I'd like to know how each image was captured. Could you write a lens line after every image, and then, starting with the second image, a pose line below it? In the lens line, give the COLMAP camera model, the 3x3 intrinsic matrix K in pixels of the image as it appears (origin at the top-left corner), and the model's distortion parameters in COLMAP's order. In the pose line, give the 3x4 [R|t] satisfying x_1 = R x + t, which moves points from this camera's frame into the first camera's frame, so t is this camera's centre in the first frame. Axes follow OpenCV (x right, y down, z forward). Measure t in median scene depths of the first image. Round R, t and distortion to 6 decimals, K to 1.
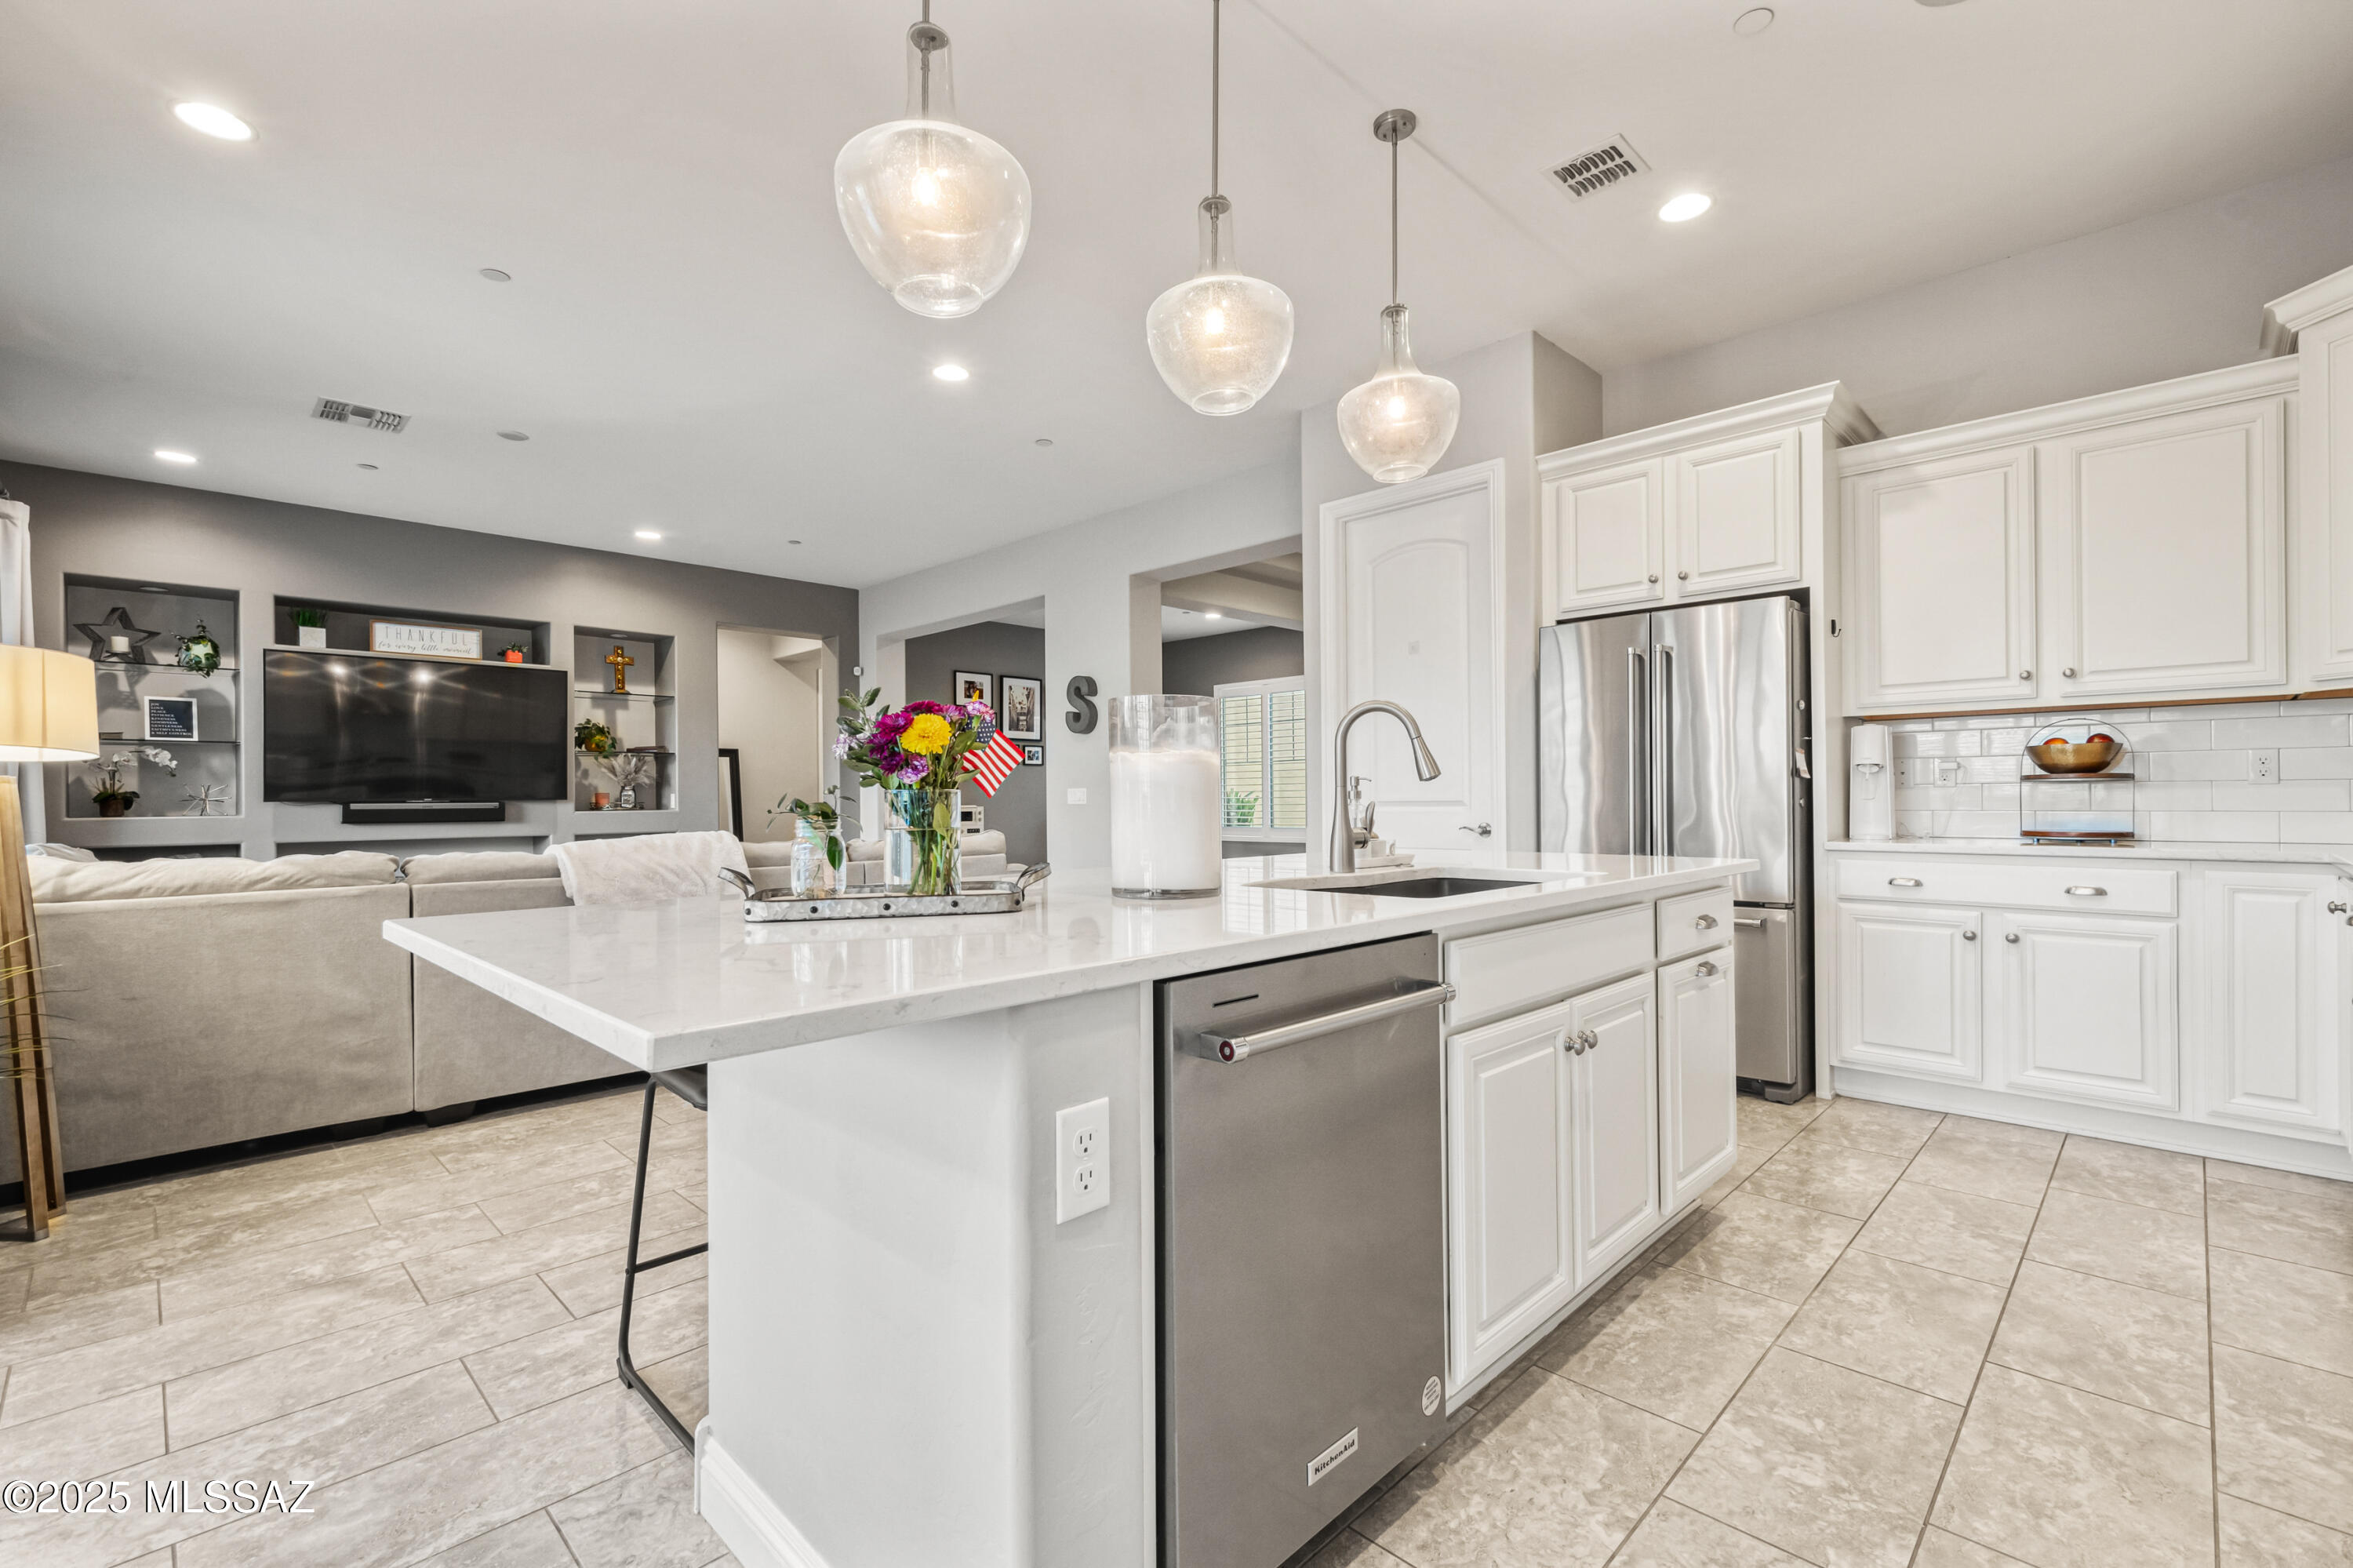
lens RADIAL K [[1025.6, 0, 1182.9], [0, 1025.6, 793.5], [0, 0, 1]] dist [0.004292, 0.000396]
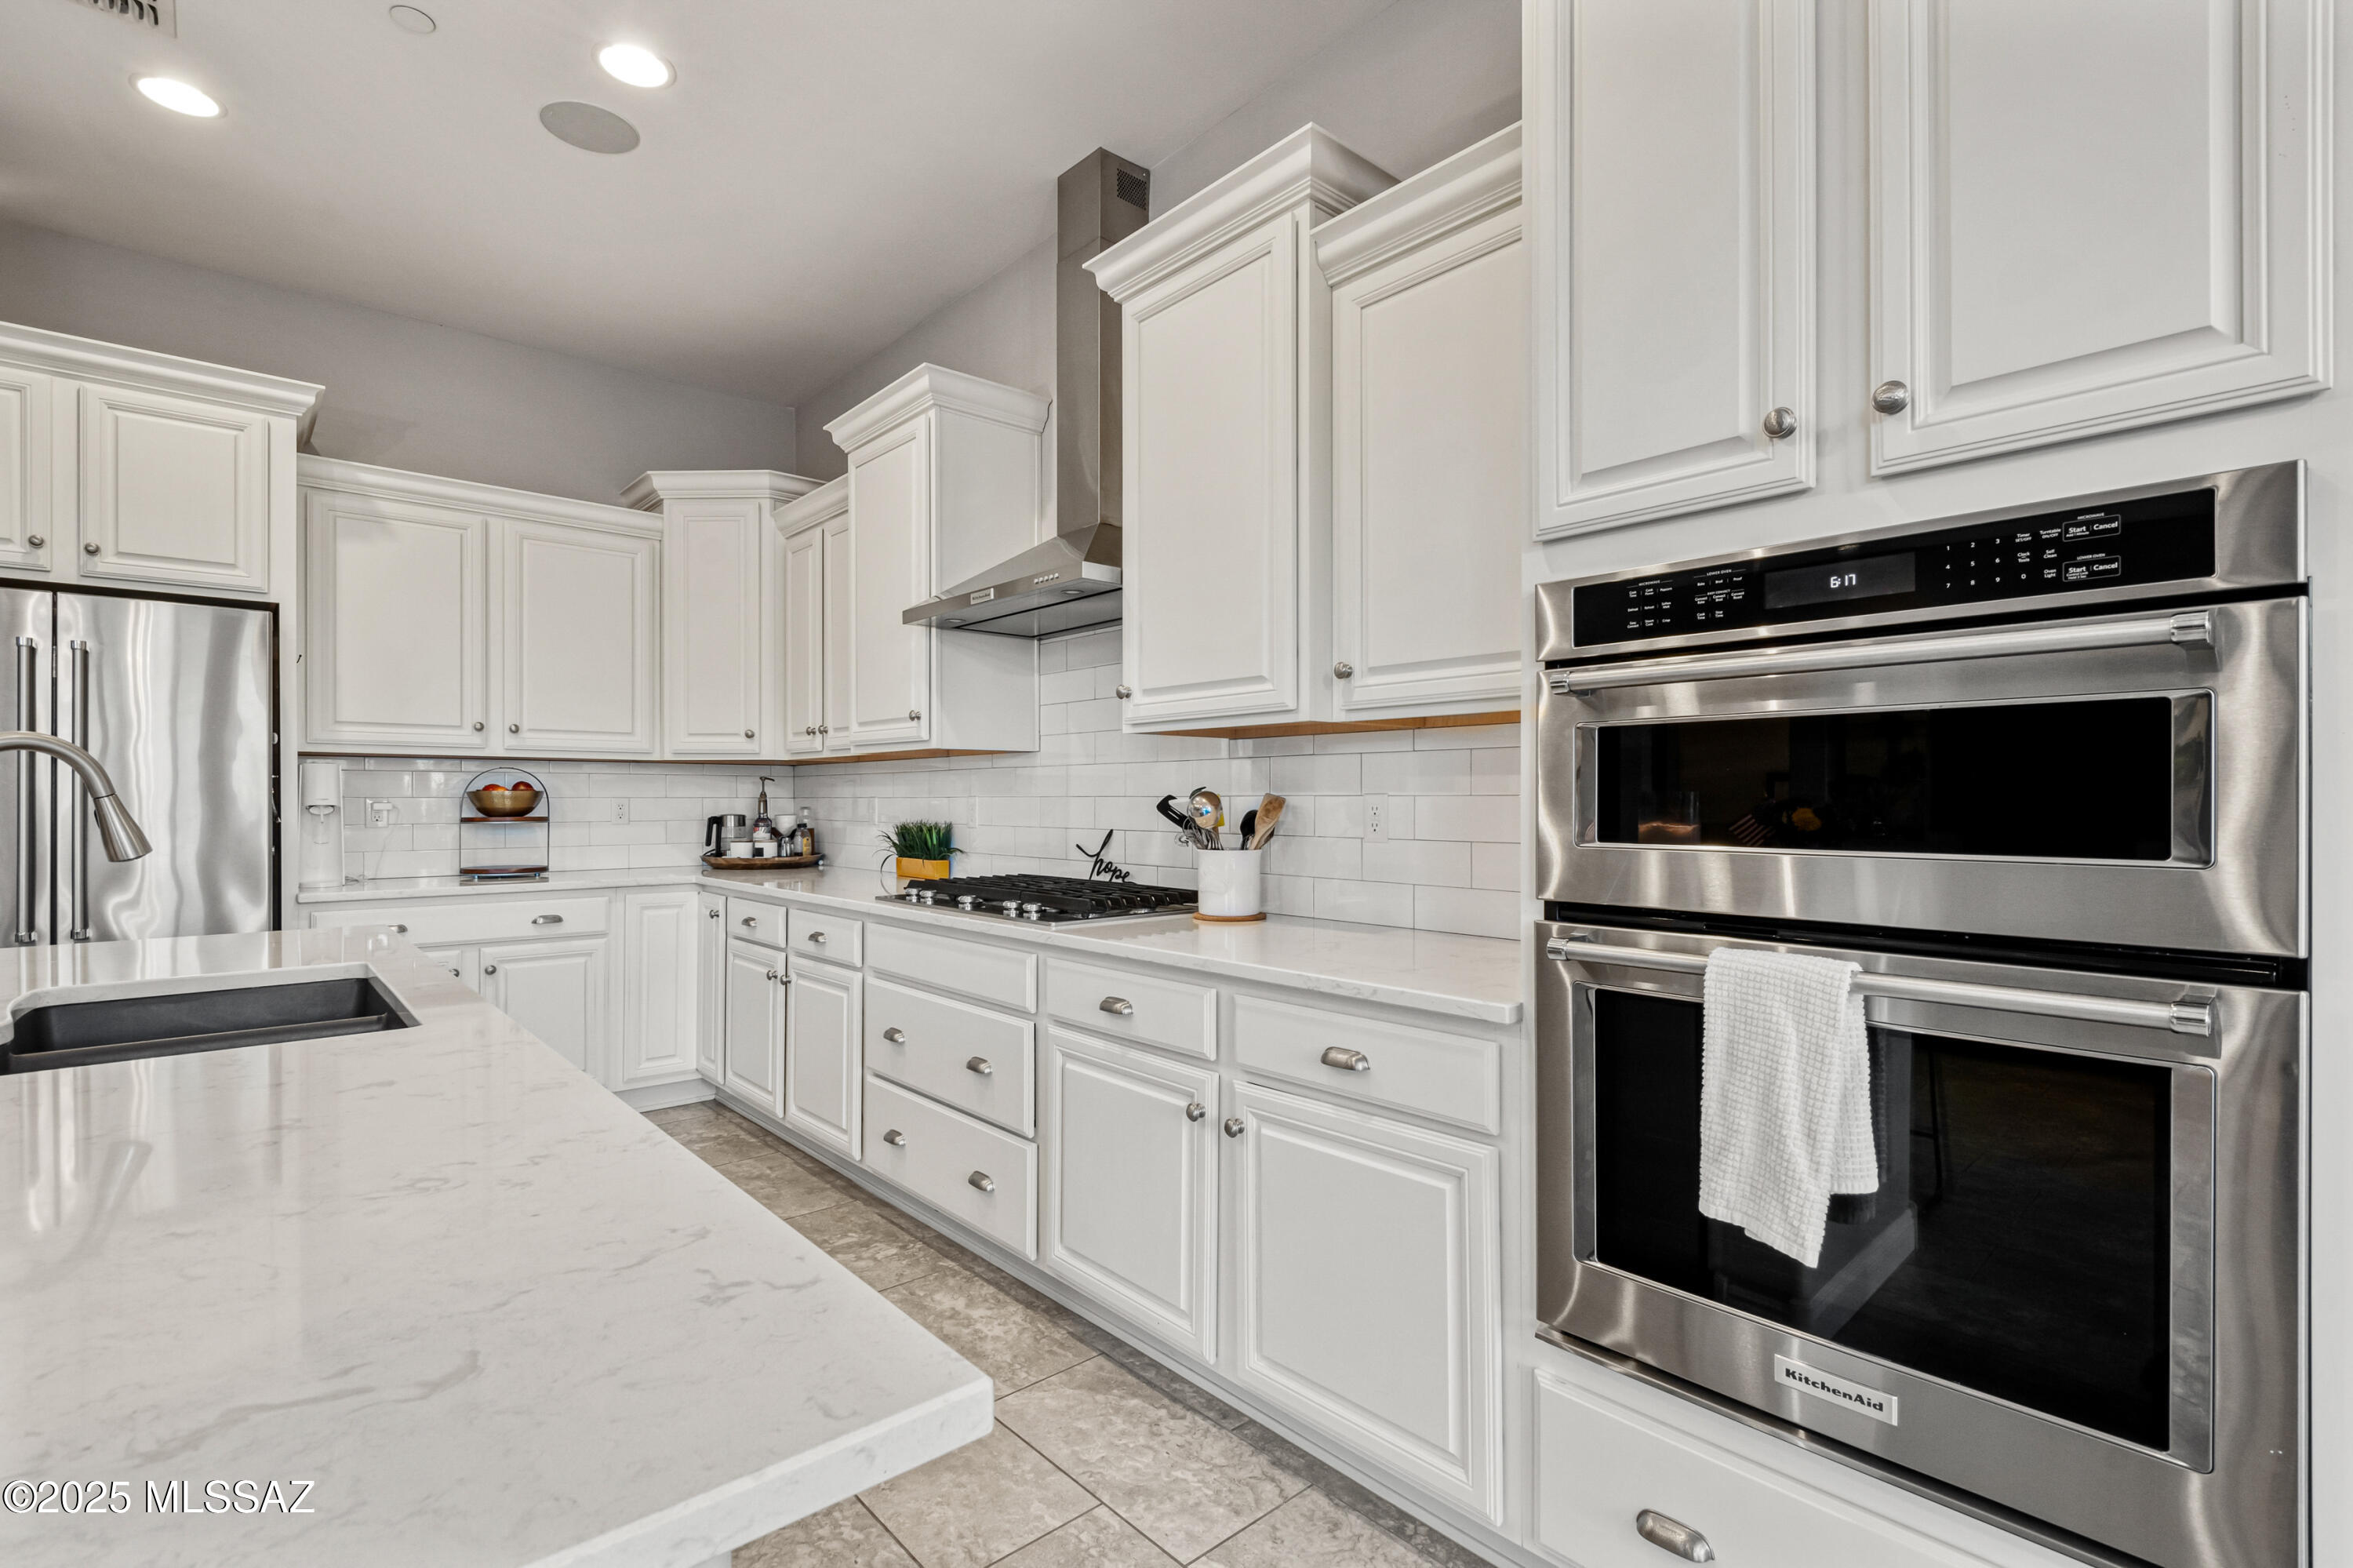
lens RADIAL K [[1085.3, 0, 1185.0], [0, 1085.3, 801.9], [0, 0, 1]] dist [0.003378, -0.001284]
pose [[0.064101, 0.005963, 0.997926, -0.275910], [-0.004818, 0.999972, -0.005666, -0.031674], [-0.997932, -0.004444, 0.064128, 0.176774]]
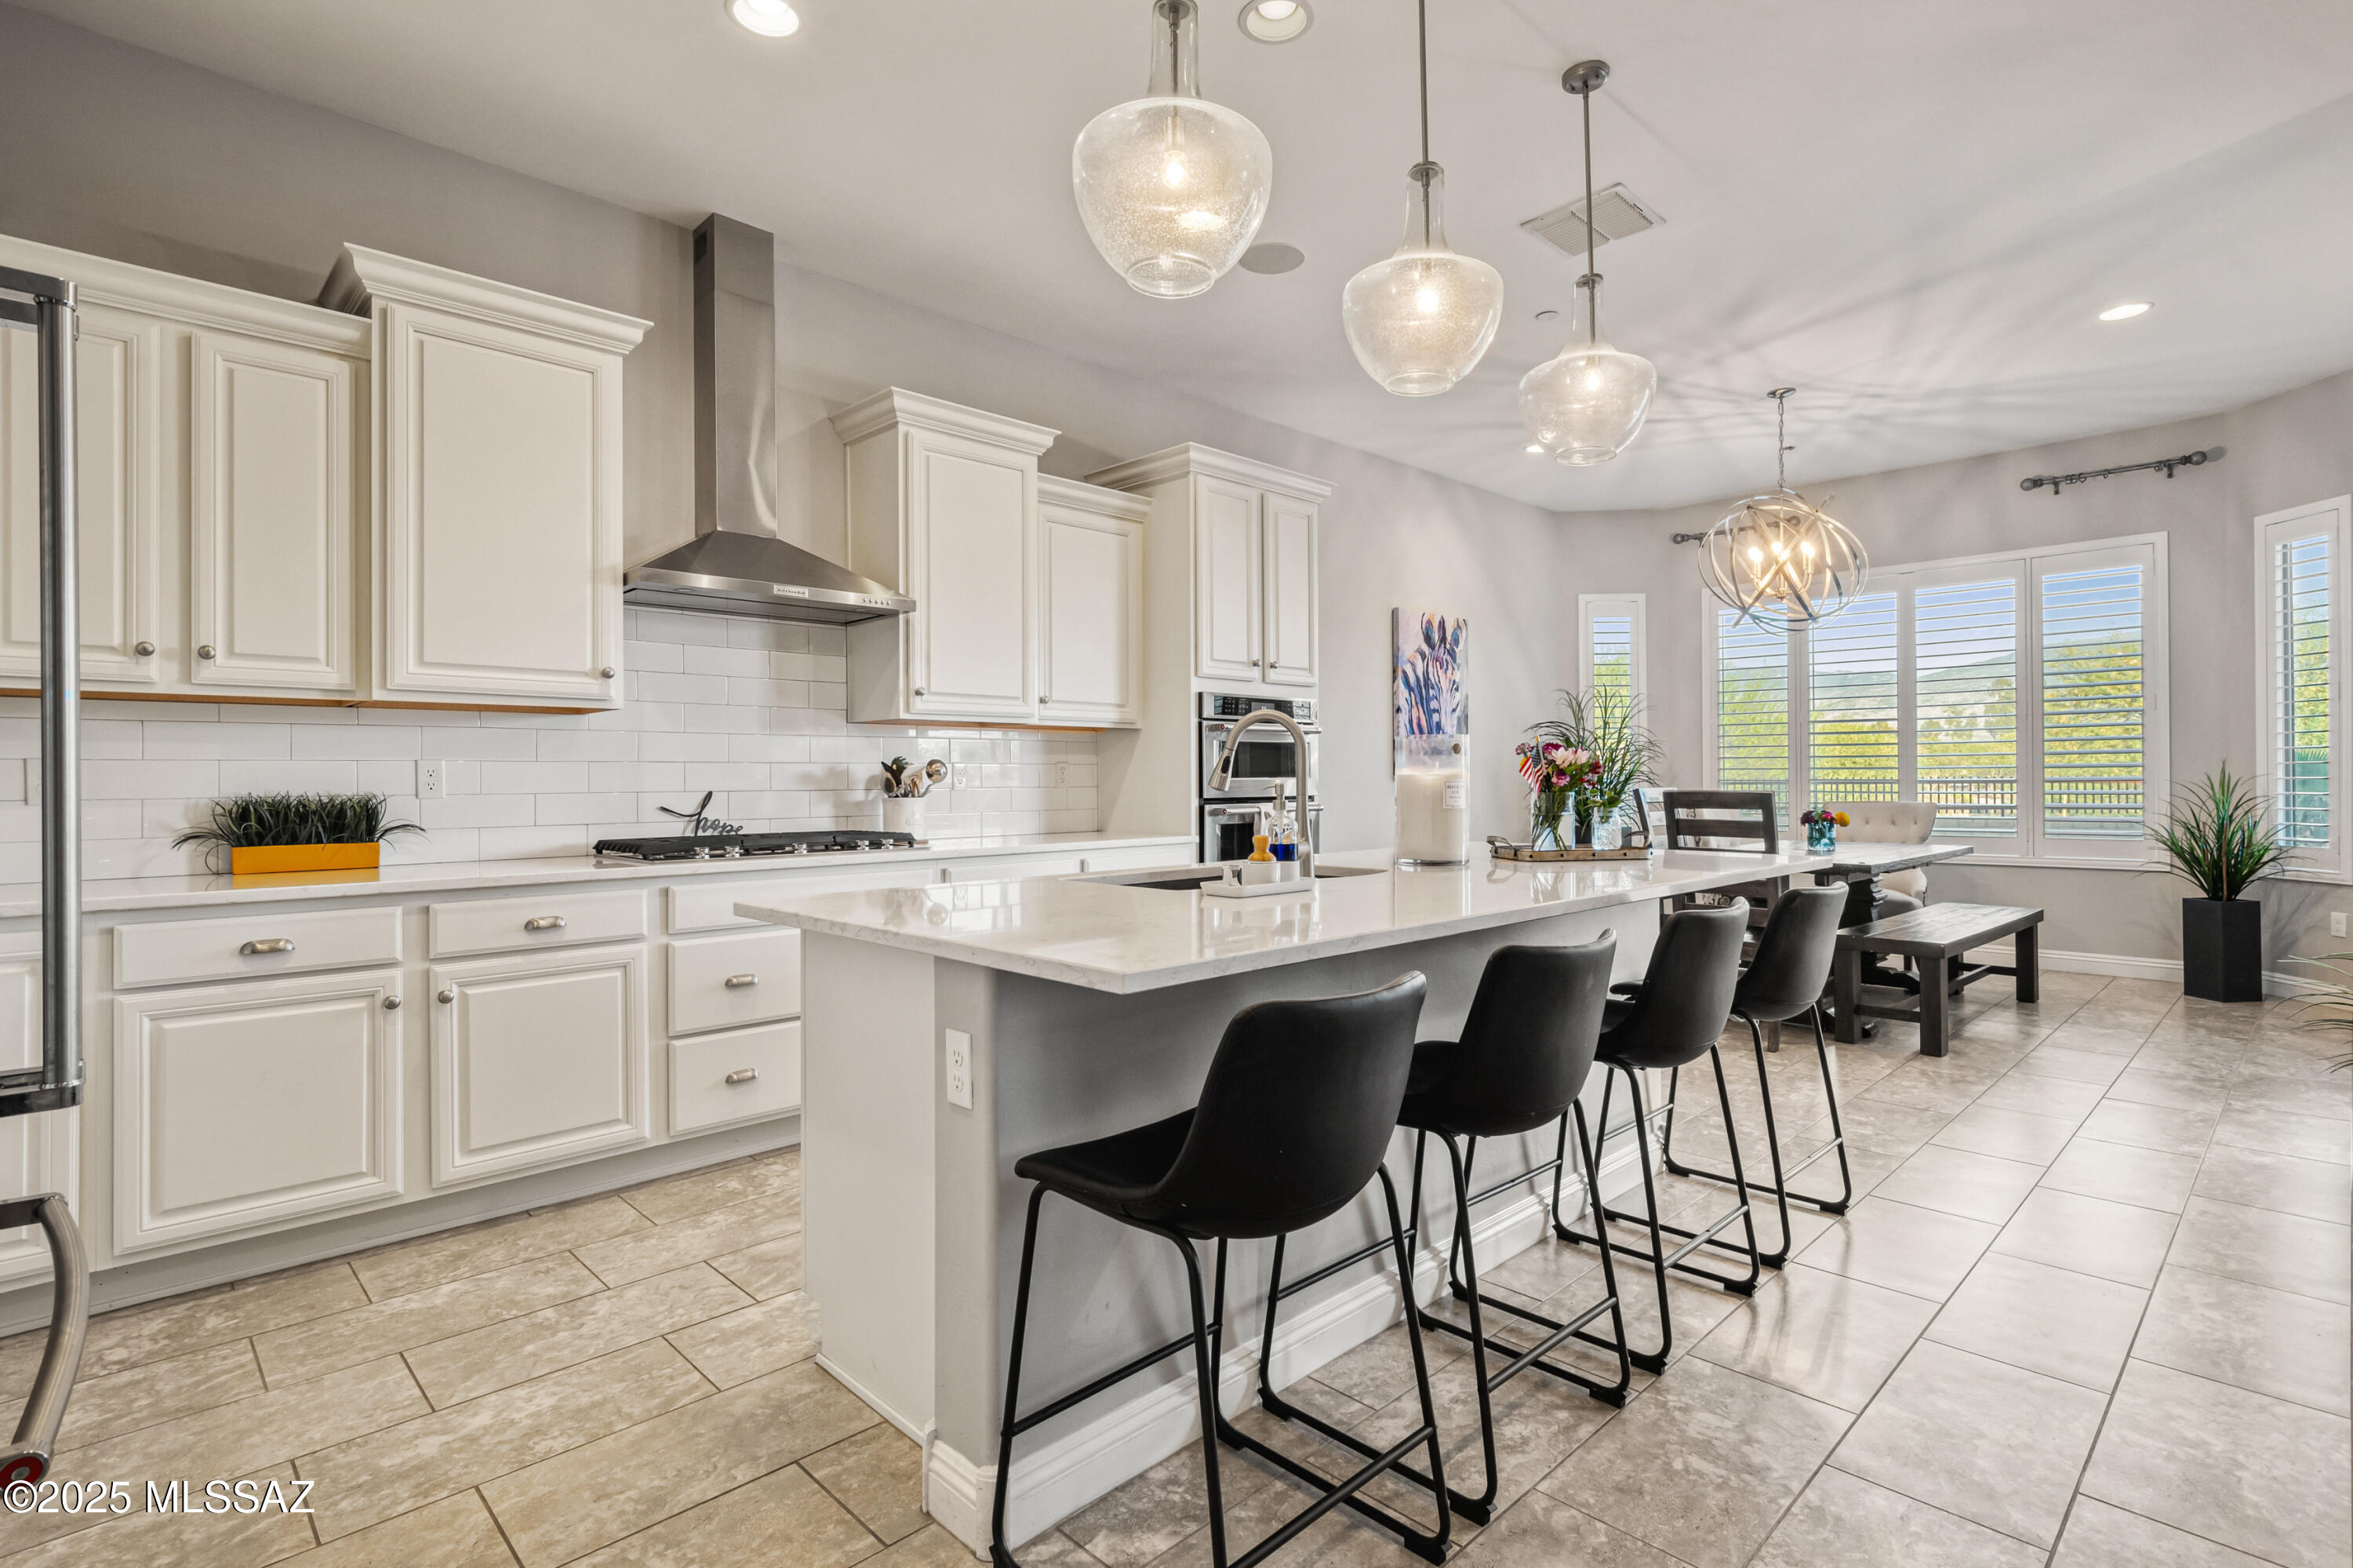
lens RADIAL K [[1131.7, 0, 1181.4], [0, 1131.7, 779.3], [0, 0, 1]] dist [0.009829, -0.001768]
pose [[-0.999641, 0.015287, 0.021983, 0.165946], [0.015171, 0.999870, -0.005424, -0.011535], [-0.022063, -0.005089, -0.999744, 1.406548]]
